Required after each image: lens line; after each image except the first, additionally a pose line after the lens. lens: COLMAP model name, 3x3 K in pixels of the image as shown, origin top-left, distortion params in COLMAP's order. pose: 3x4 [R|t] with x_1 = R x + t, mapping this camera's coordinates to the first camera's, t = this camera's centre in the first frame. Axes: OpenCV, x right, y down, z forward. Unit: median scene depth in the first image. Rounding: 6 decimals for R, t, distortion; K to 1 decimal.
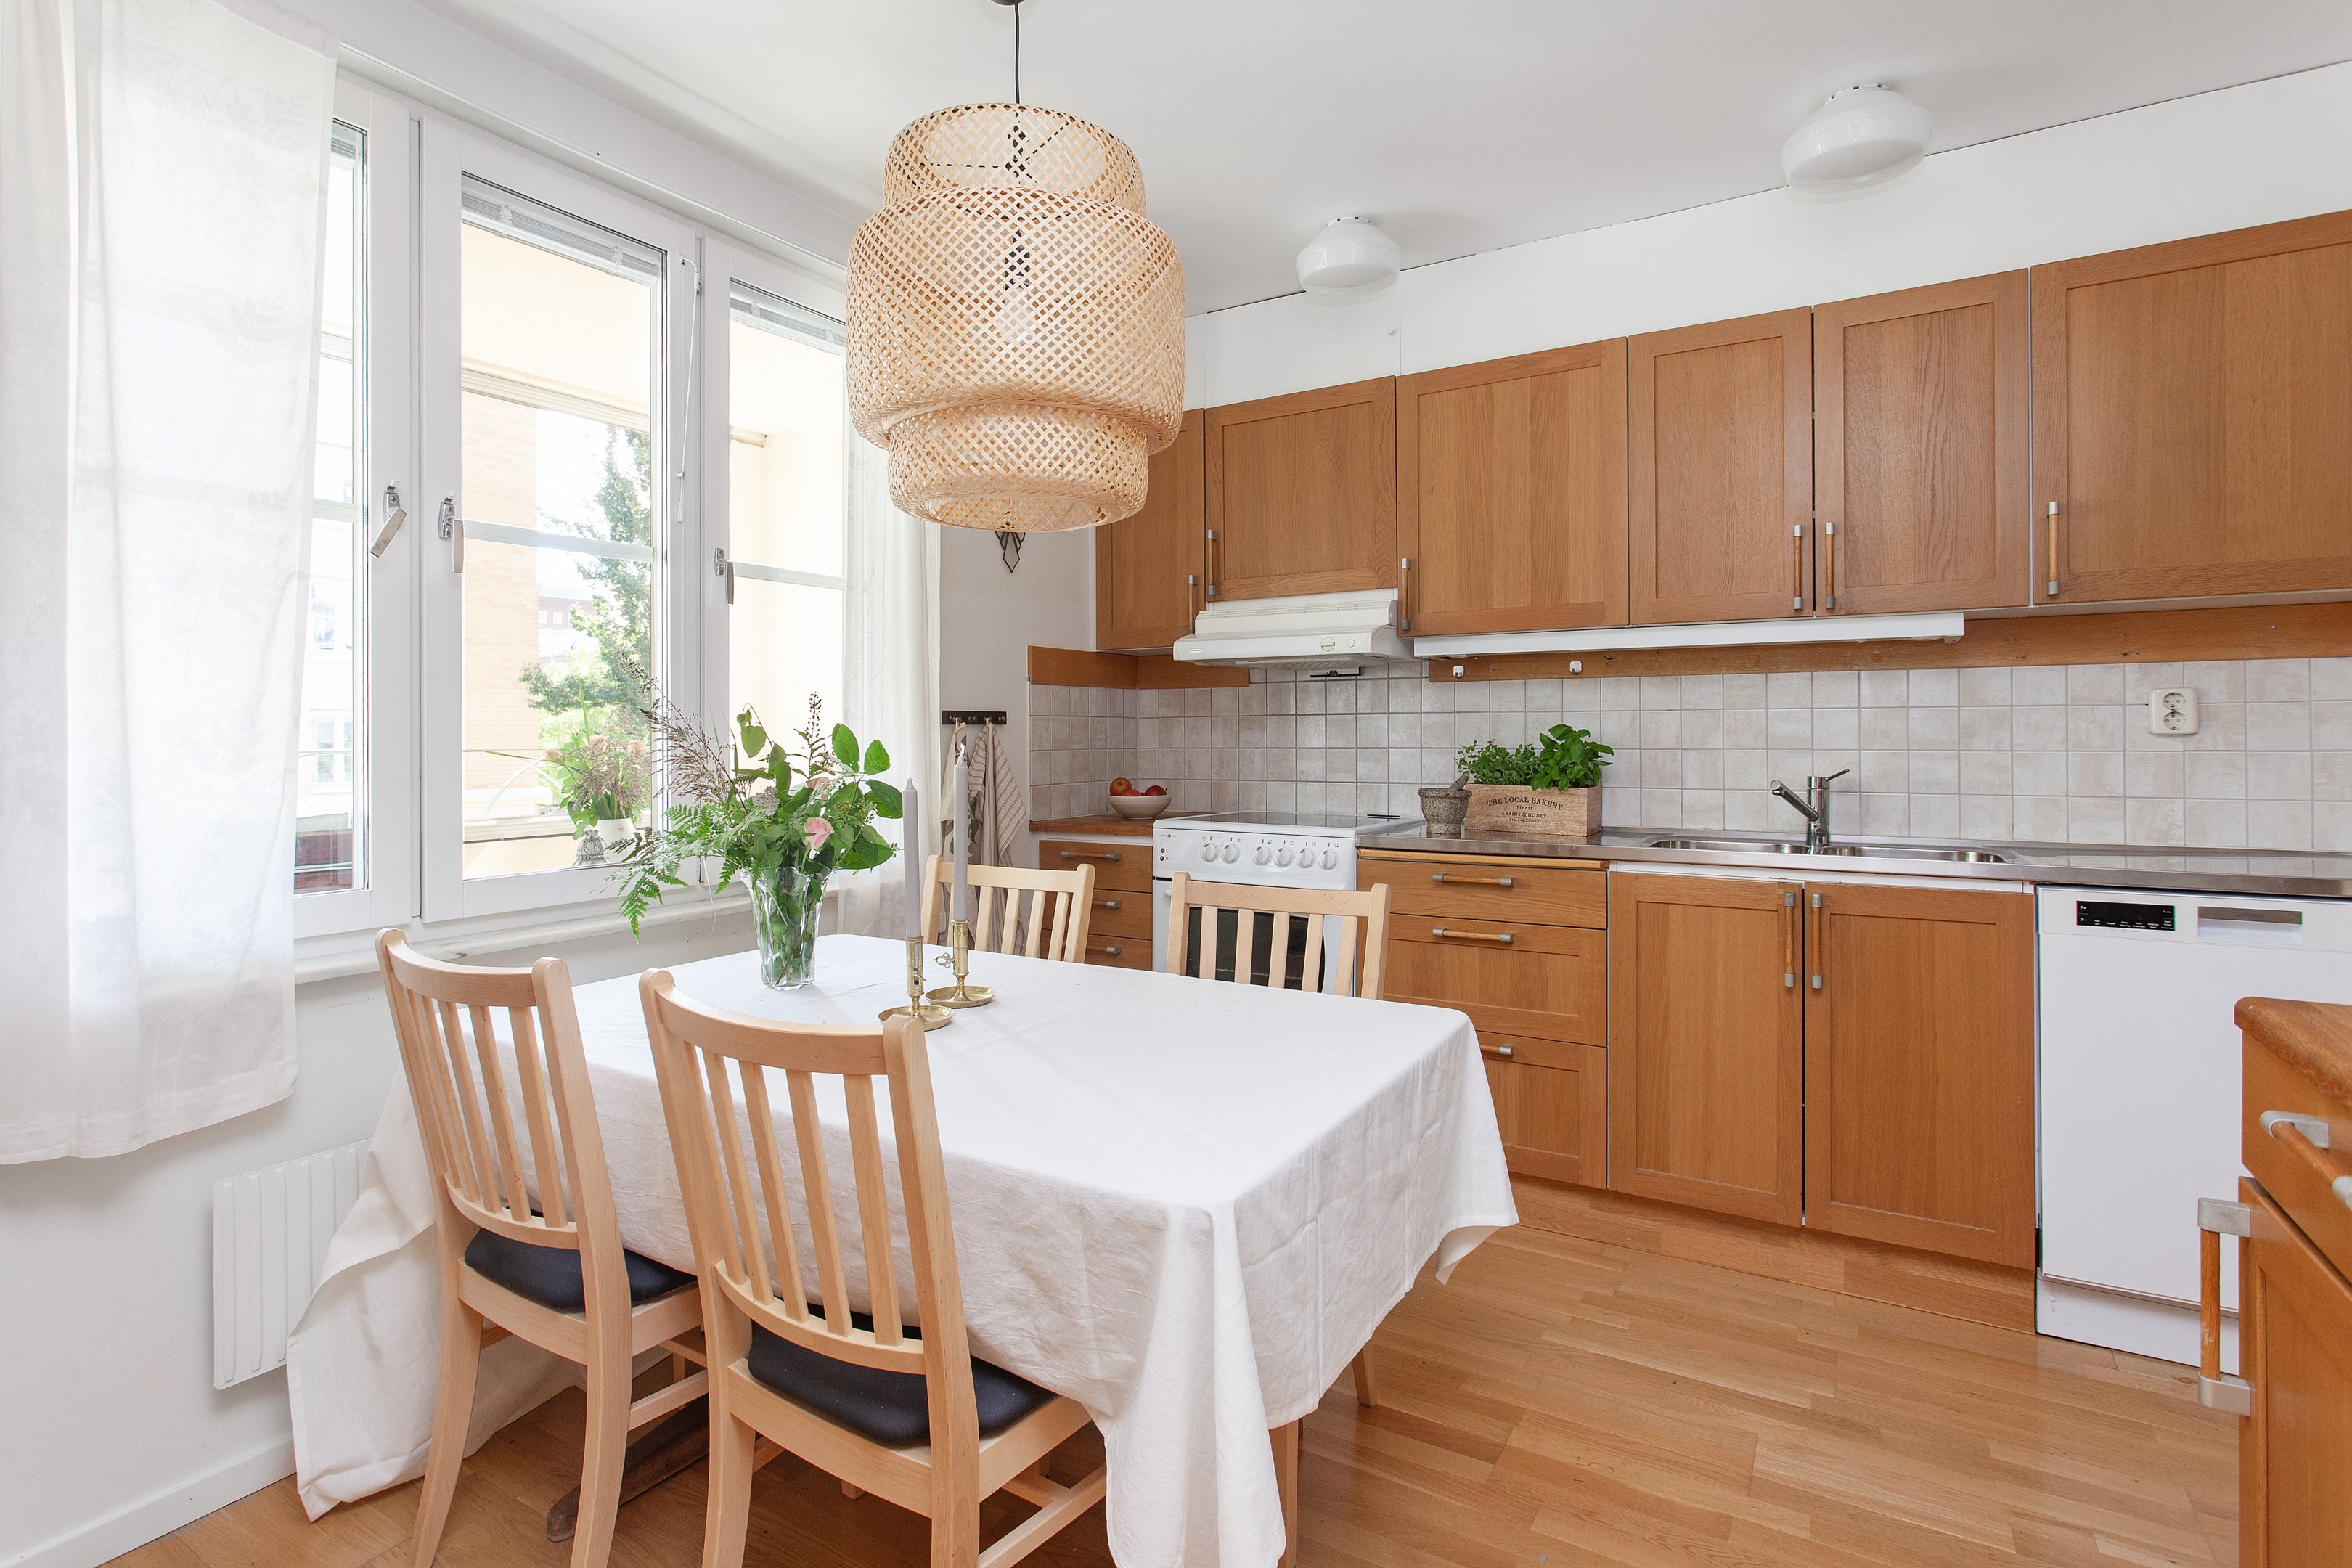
lens RADIAL K [[1127.6, 0, 1260.0], [0, 1127.6, 731.3], [0, 0, 1]] dist [-0.004629, 0.003272]
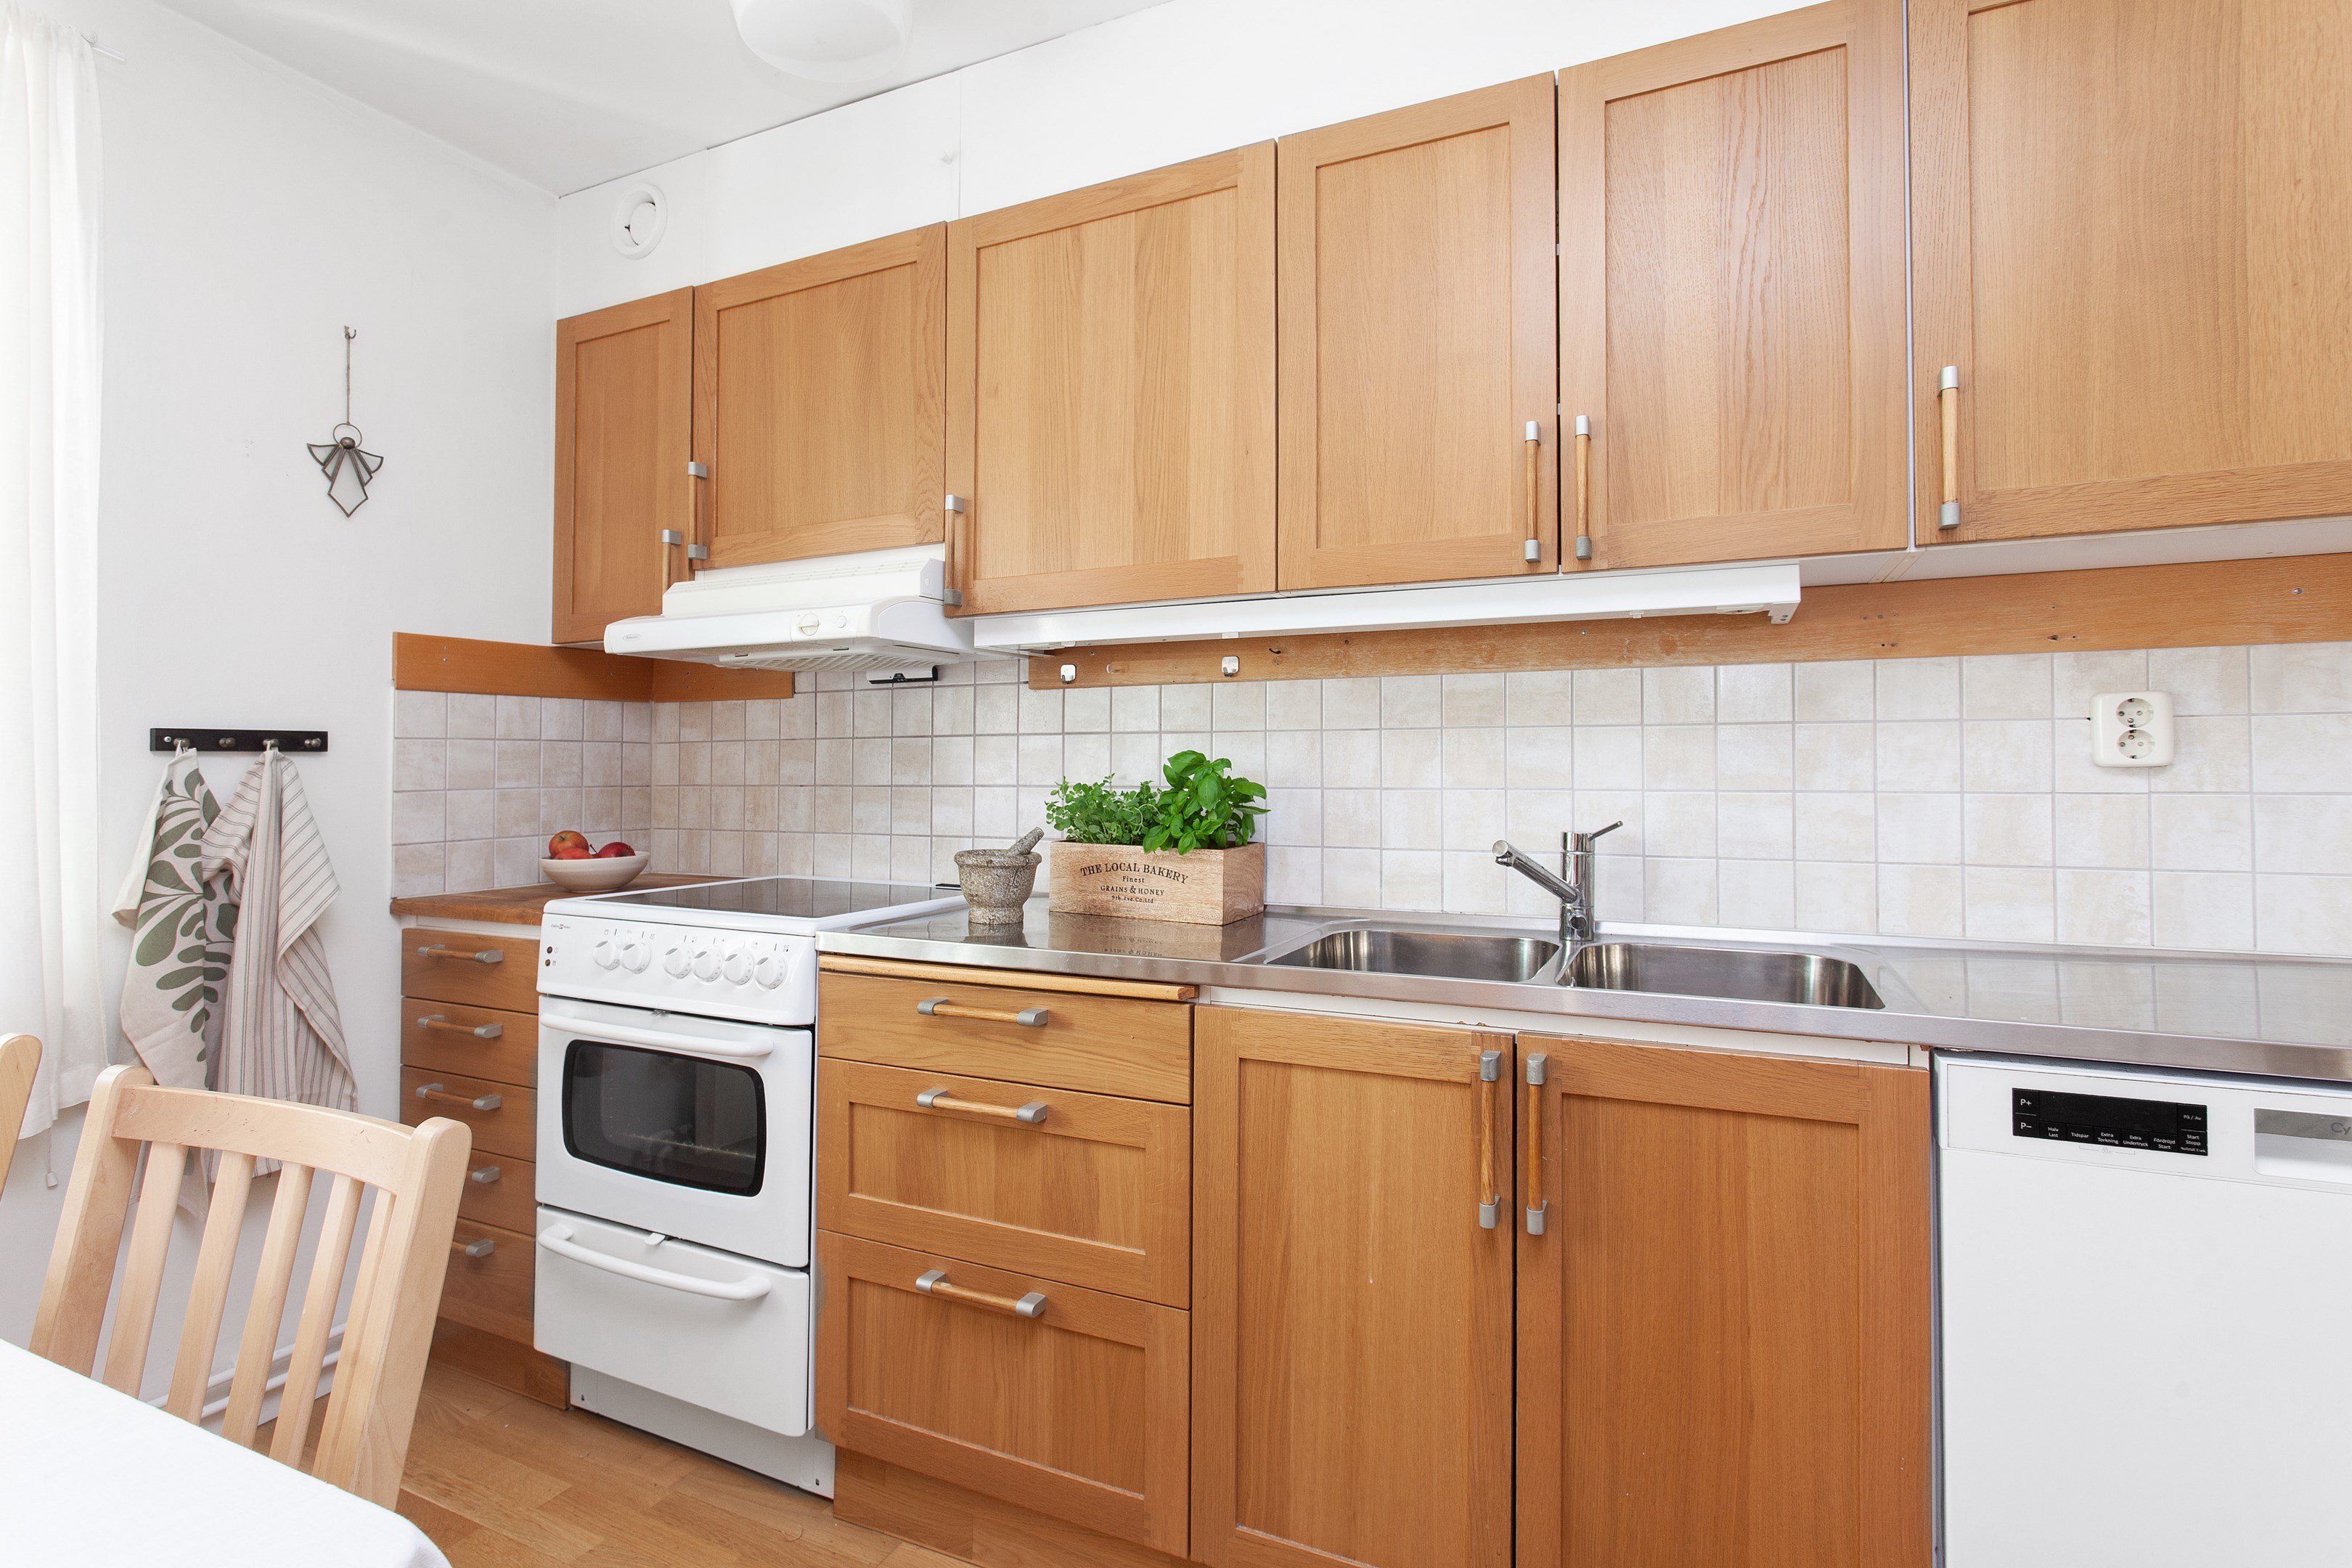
lens RADIAL K [[1148.7, 0, 1122.7], [0, 1148.7, 755.8], [0, 0, 1]] dist [-0.012674, 0.003581]
pose [[0.999778, 0.000239, 0.021092, 0.230109], [-0.000131, 0.999987, -0.005098, 0.000087], [-0.021093, 0.005094, 0.999765, 0.365184]]
